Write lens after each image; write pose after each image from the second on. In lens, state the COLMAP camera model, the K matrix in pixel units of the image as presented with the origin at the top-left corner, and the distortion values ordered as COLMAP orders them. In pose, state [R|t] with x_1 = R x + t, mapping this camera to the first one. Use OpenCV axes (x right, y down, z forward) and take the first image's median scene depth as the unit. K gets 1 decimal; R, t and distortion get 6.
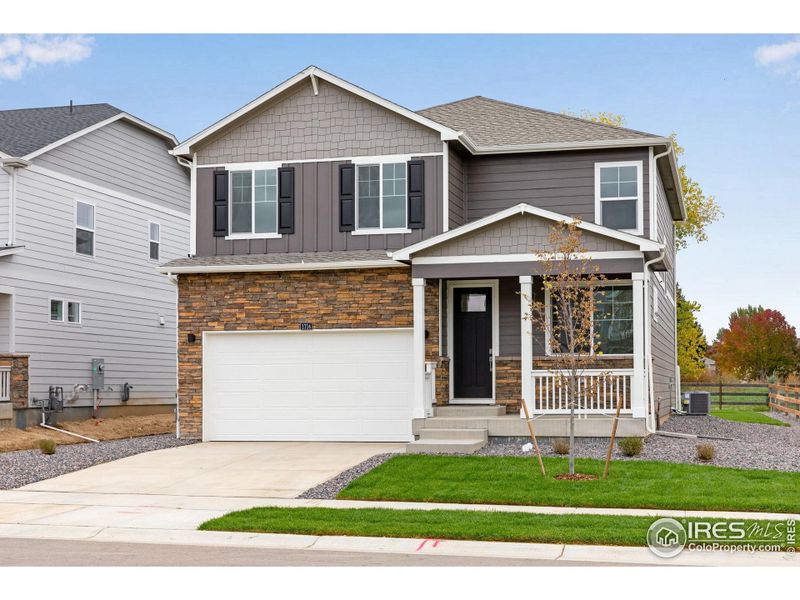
lens RADIAL K [[1399.5, 0, 399.6], [0, 1399.5, 300.0], [0, 0, 1]] dist [0.022985, -0.181472]
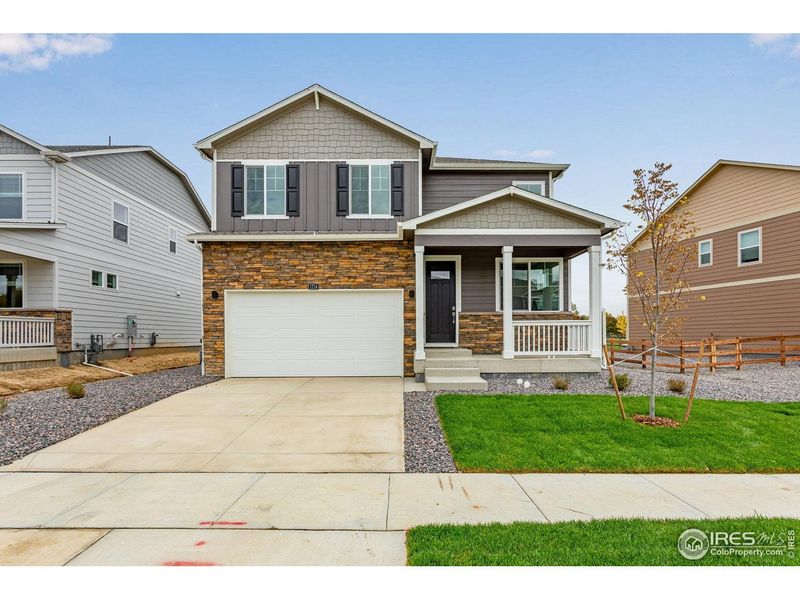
lens RADIAL K [[476.0, 0, 402.1], [0, 476.0, 331.9], [0, 0, 1]] dist [-0.006243, 0.002350]
pose [[0.955506, 0.003113, 0.294954, -0.115041], [-0.018113, 0.998677, 0.048136, 0.036844], [-0.294414, -0.051336, 0.954298, 0.552026]]
